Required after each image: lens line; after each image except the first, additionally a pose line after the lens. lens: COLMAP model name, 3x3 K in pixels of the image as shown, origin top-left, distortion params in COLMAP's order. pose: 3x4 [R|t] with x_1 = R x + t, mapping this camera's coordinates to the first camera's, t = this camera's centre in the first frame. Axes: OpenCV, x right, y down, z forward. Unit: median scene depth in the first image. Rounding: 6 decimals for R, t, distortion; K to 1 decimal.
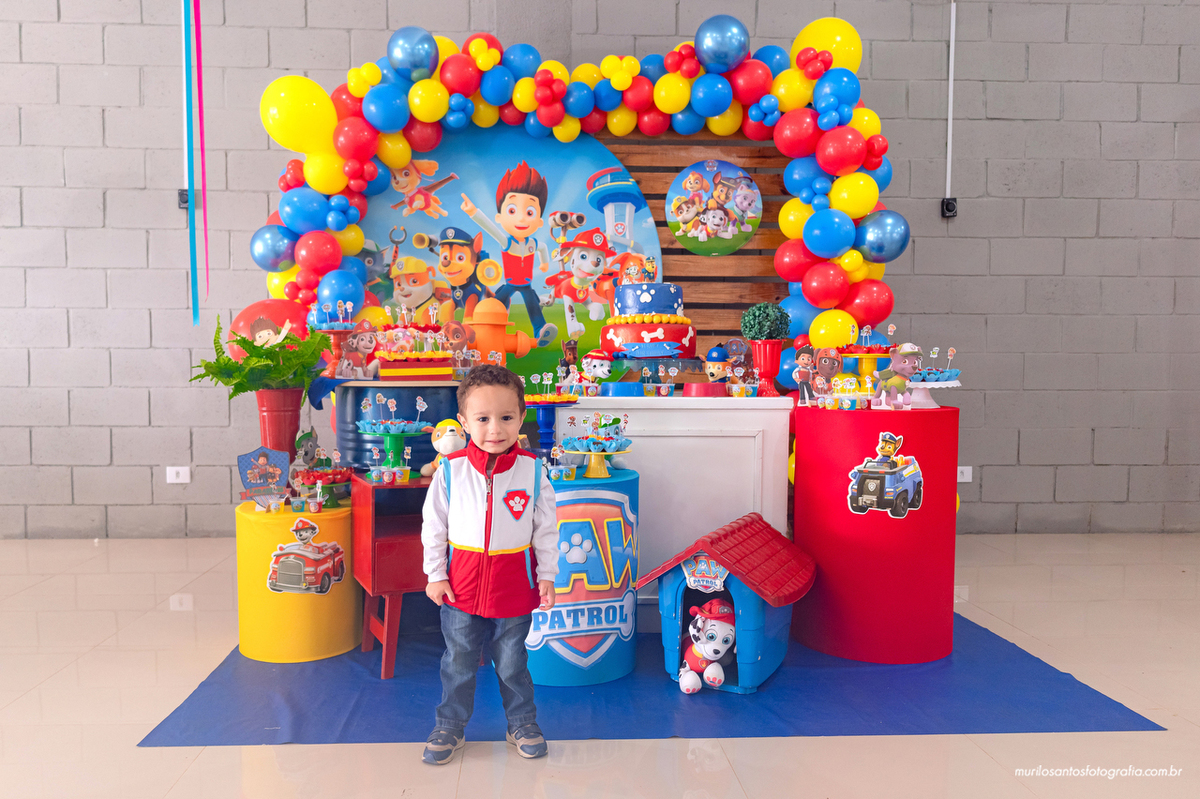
lens RADIAL K [[865.0, 0, 554.3], [0, 865.0, 418.1], [0, 0, 1]] dist [0.000004, -0.000524]
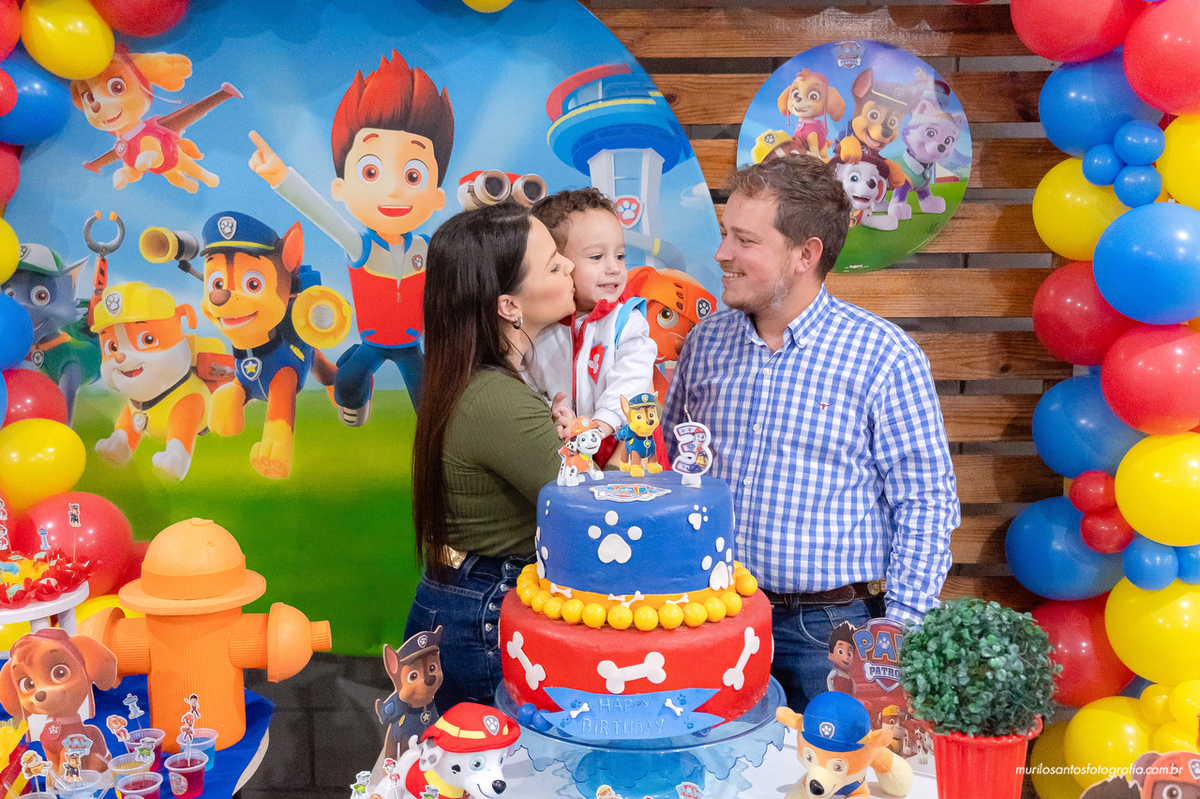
lens RADIAL K [[1244.5, 0, 604.0], [0, 1244.5, 393.2], [0, 0, 1]] dist [0.012531, -0.005253]
pose [[0.998905, -0.001485, -0.046756, 0.092971], [0.004899, 0.997321, 0.072988, -0.175754], [0.046523, -0.073137, 0.996236, 0.393092]]
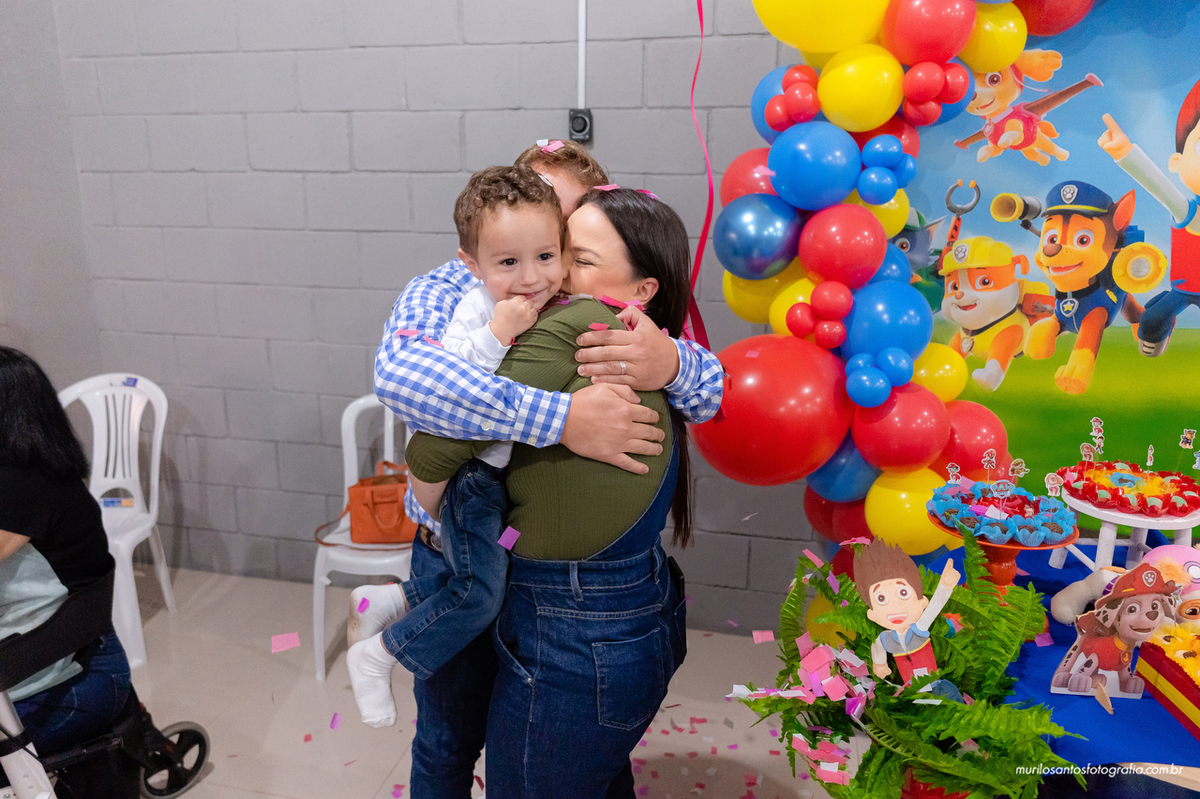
lens RADIAL K [[834.2, 0, 596.1], [0, 834.2, 392.8], [0, 0, 1]] dist [0.003266, -0.000228]
pose [[0.965367, 0.061327, -0.253587, -0.262506], [-0.014554, 0.983126, 0.182351, -0.182316], [0.260491, -0.172345, 0.949969, 0.416186]]
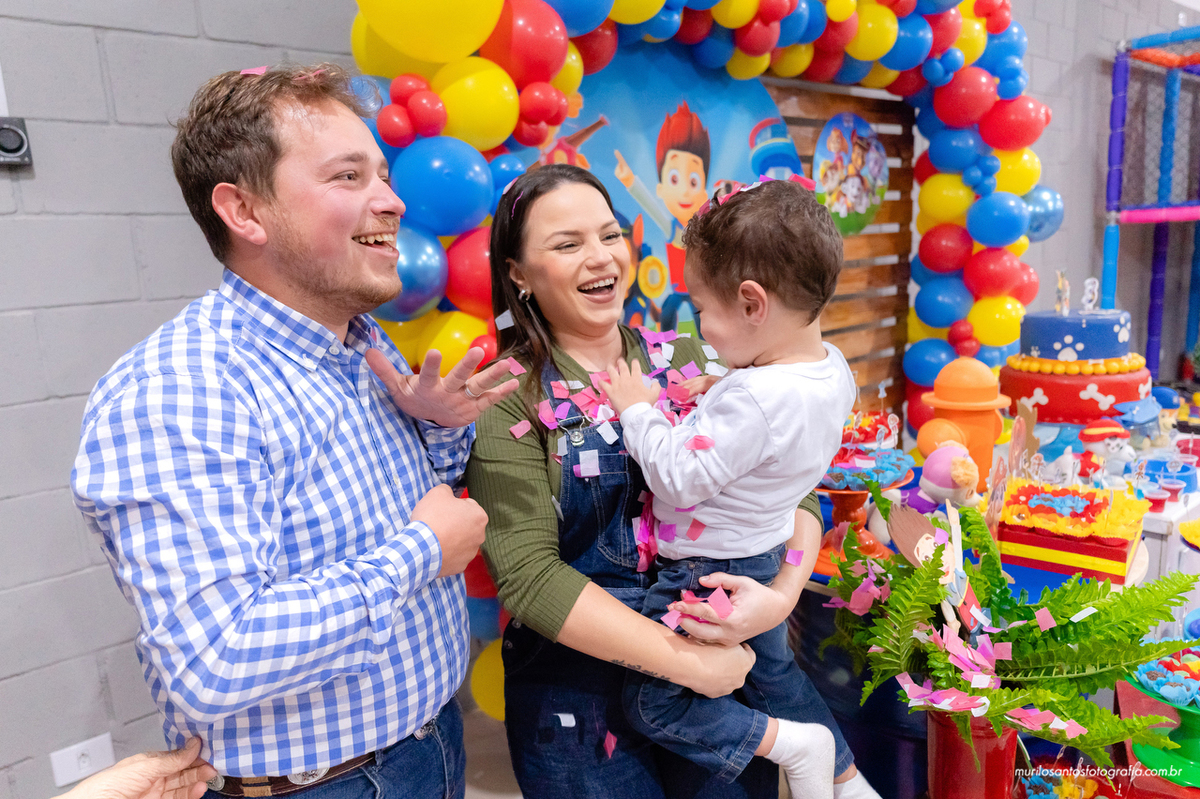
lens RADIAL K [[787.4, 0, 590.5], [0, 787.4, 405.0], [0, 0, 1]] dist [0.006503, 0.000157]
pose [[0.795127, -0.166666, 0.583092, -0.472259], [0.099459, 0.984314, 0.145722, -0.165348], [-0.598232, -0.057874, 0.799230, 0.555248]]
